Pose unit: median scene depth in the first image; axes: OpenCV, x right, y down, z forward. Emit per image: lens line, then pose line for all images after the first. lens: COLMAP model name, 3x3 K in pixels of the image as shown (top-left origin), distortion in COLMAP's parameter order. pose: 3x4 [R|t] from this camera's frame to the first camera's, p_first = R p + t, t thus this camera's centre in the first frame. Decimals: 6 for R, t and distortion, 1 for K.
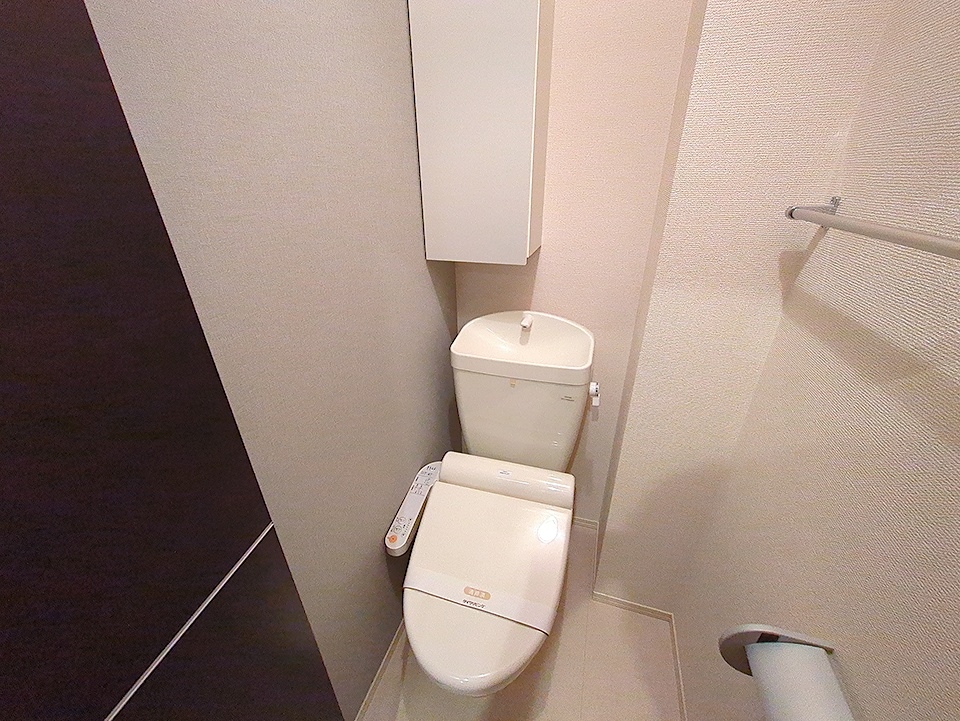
lens RADIAL K [[379.5, 0, 482.5], [0, 379.5, 360.0], [0, 0, 1]] dist [-0.001461, 0.002117]
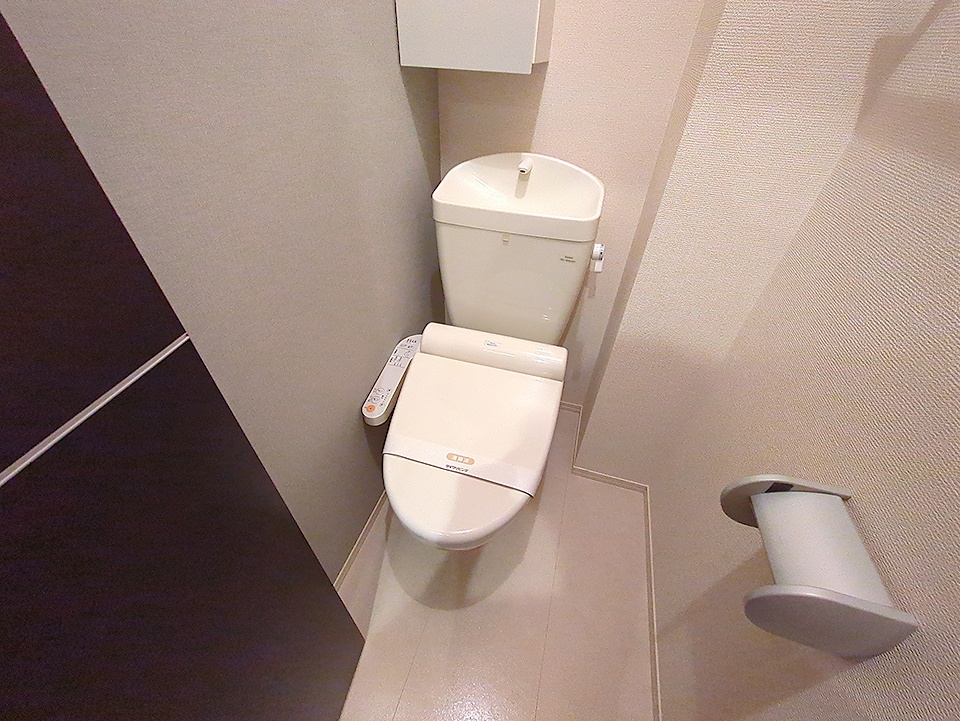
lens RADIAL K [[378.7, 0, 480.0], [0, 378.7, 360.5], [0, 0, 1]] dist [0.007263, -0.000002]
pose [[0.998936, 0.019142, 0.041961, -0.008118], [-0.028411, 0.972084, 0.232908, 0.125308], [-0.036331, -0.233852, 0.971593, 0.106737]]
